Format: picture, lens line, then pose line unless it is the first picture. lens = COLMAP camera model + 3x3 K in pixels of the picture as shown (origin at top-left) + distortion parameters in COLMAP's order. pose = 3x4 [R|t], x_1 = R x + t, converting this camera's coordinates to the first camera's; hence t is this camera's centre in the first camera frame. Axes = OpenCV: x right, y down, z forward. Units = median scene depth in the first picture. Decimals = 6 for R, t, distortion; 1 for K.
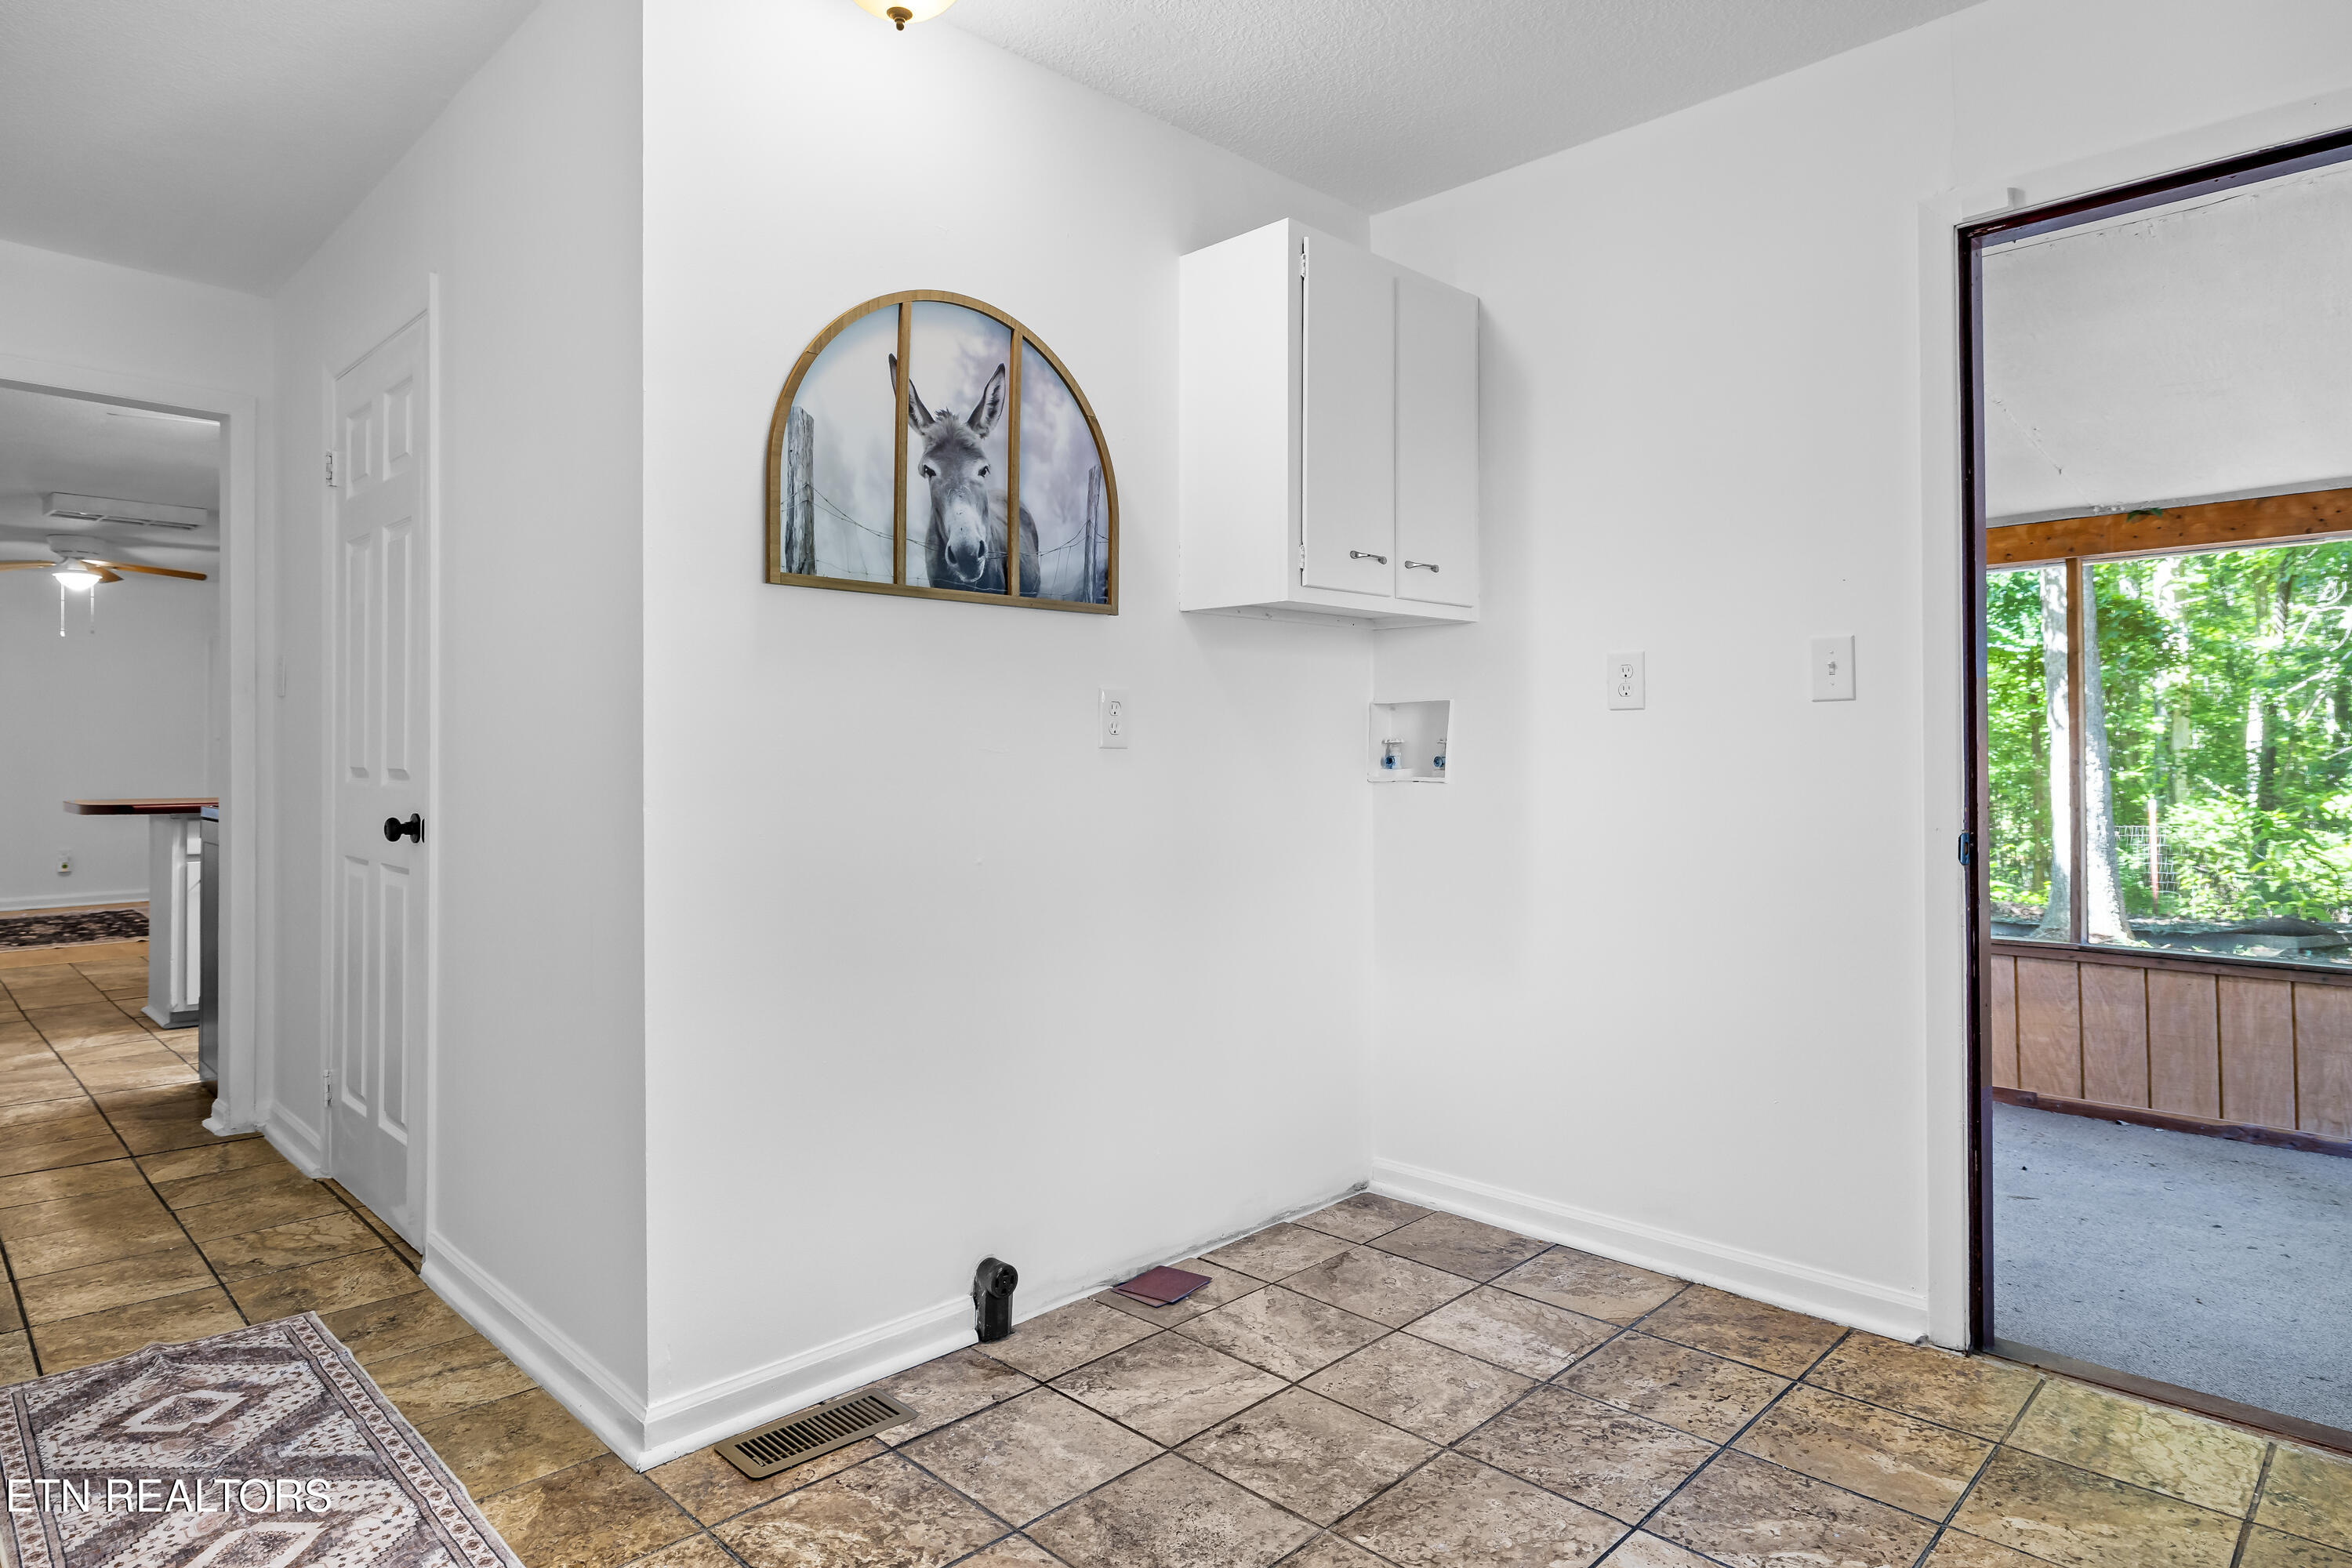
lens RADIAL K [[1341.8, 0, 1178.6], [0, 1341.8, 765.6], [0, 0, 1]] dist [-0.001130, -0.001146]
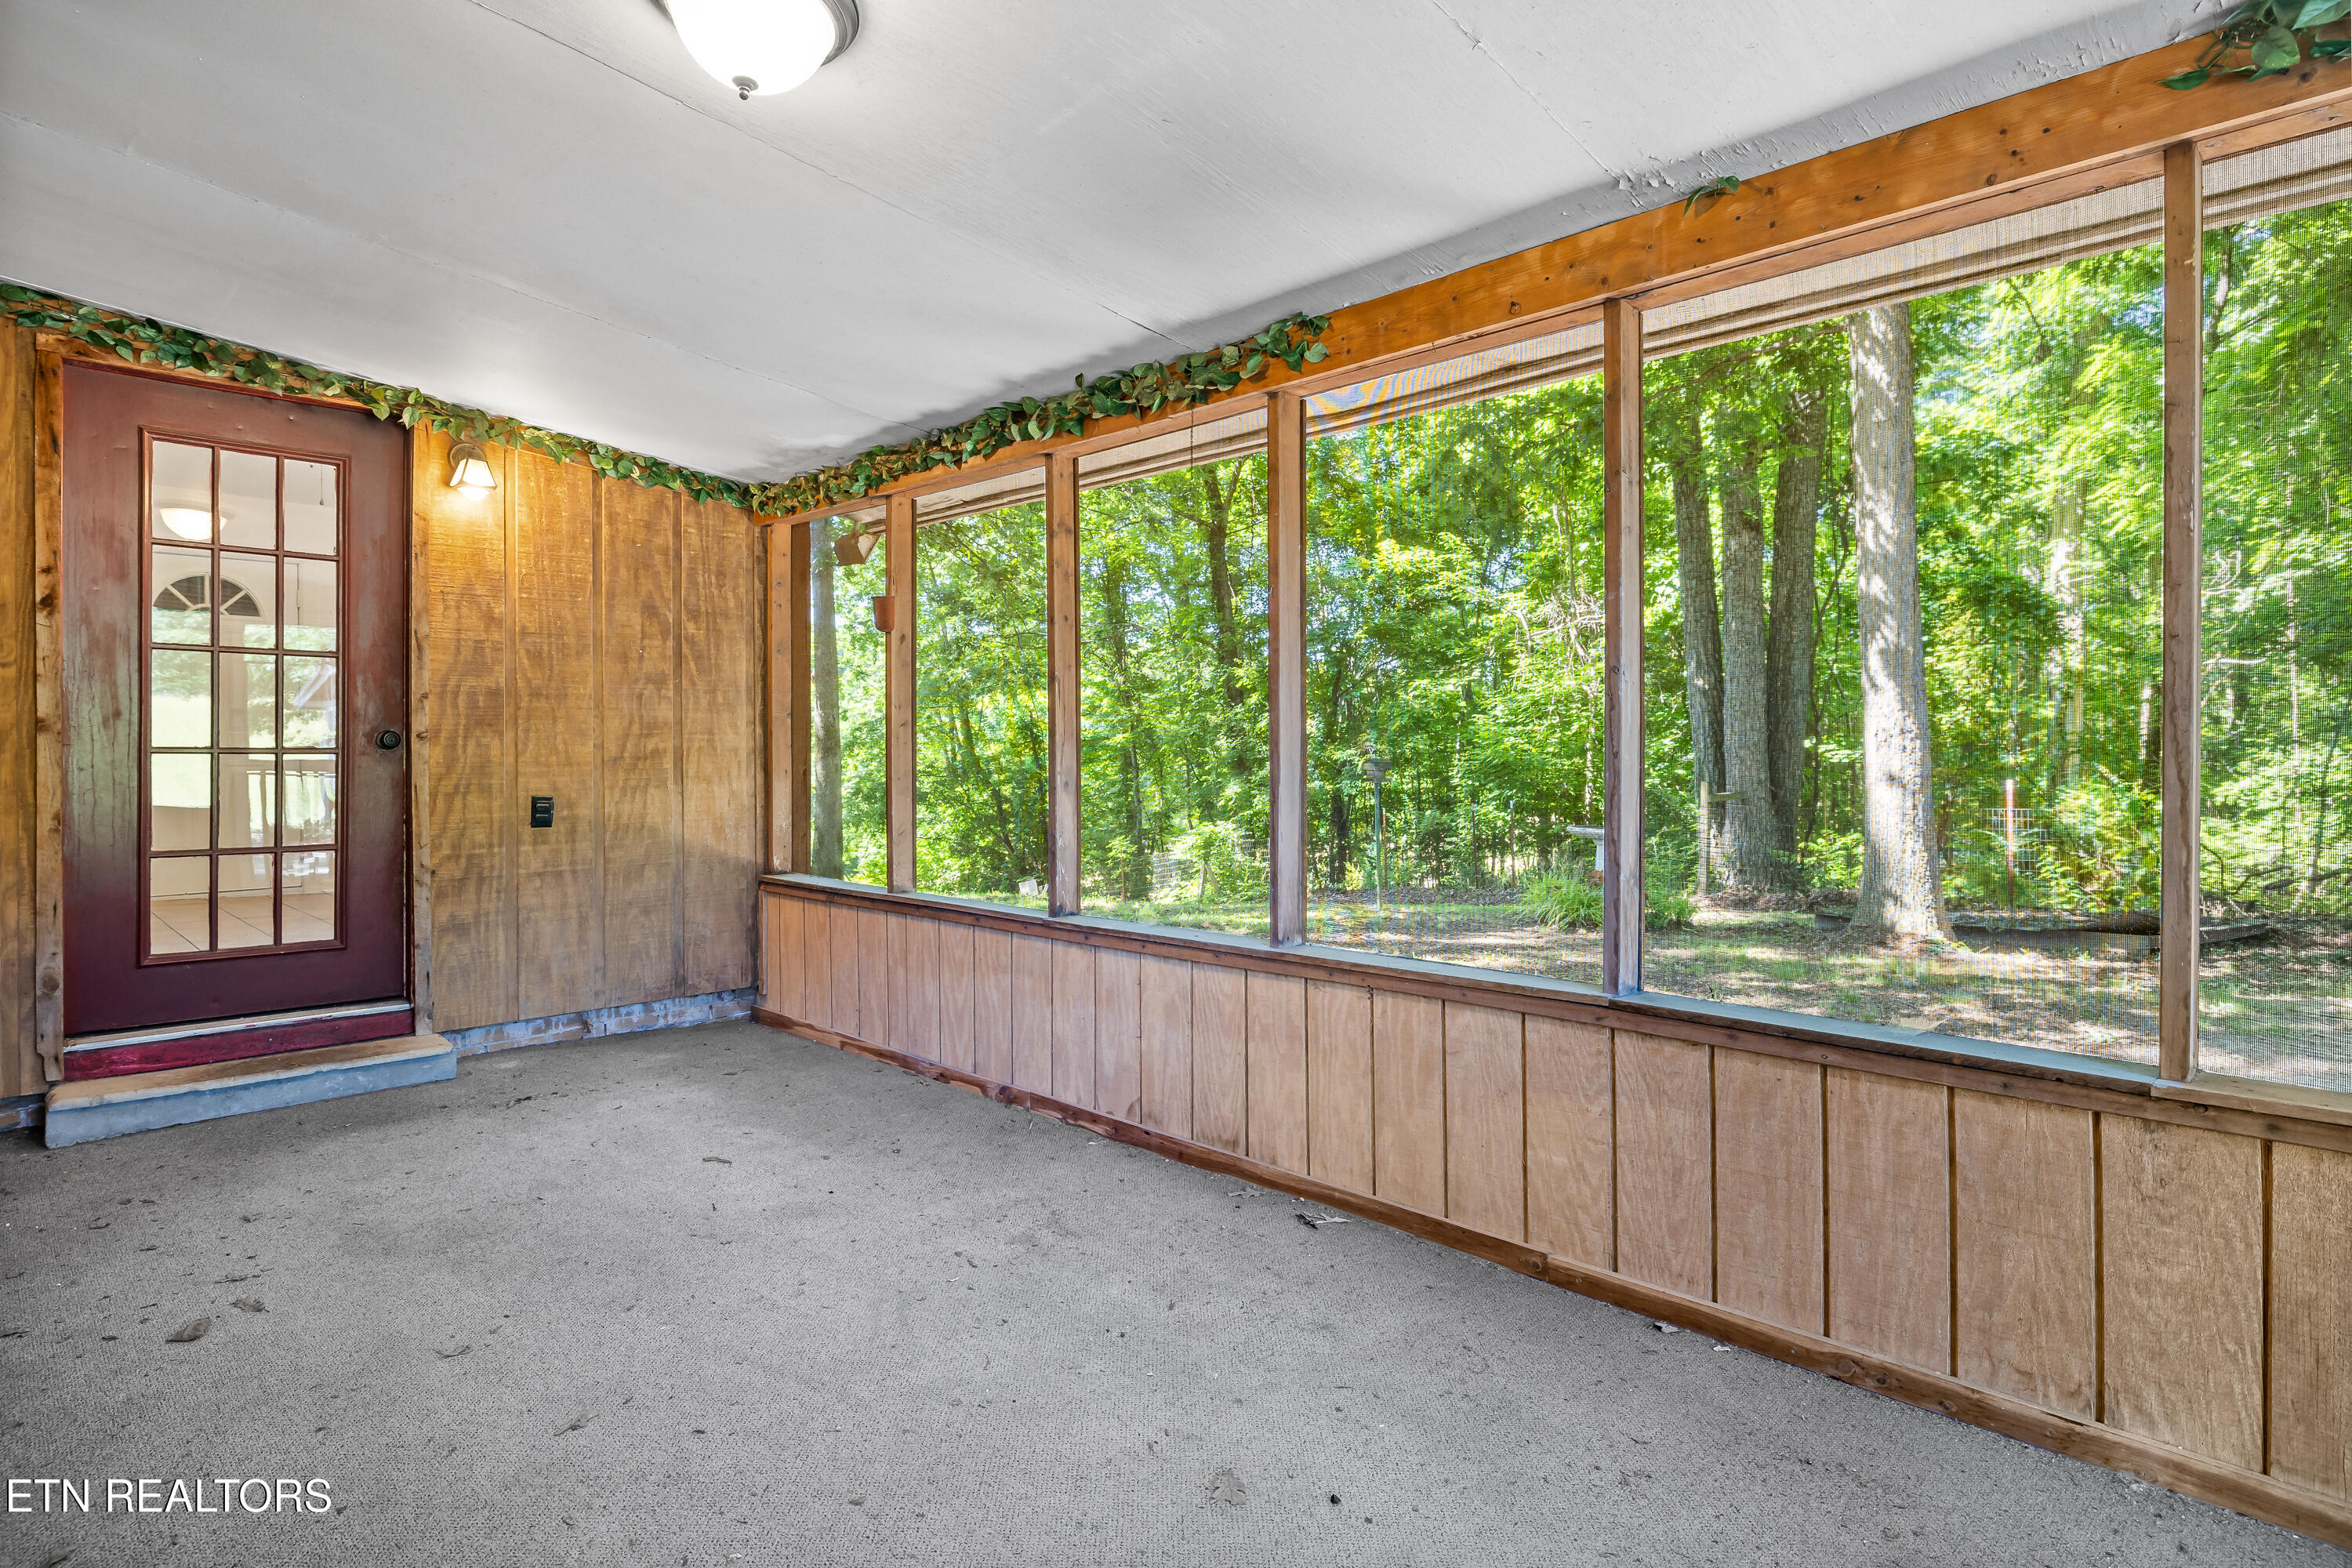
lens RADIAL K [[1250.5, 0, 1174.9], [0, 1250.5, 779.6], [0, 0, 1]] dist [-0.003158, -0.000636]
pose [[0.999986, 0.003304, 0.004095, 0.505453], [-0.003383, 0.999807, 0.019365, 0.035327], [-0.004031, -0.019379, 0.999804, 0.501485]]
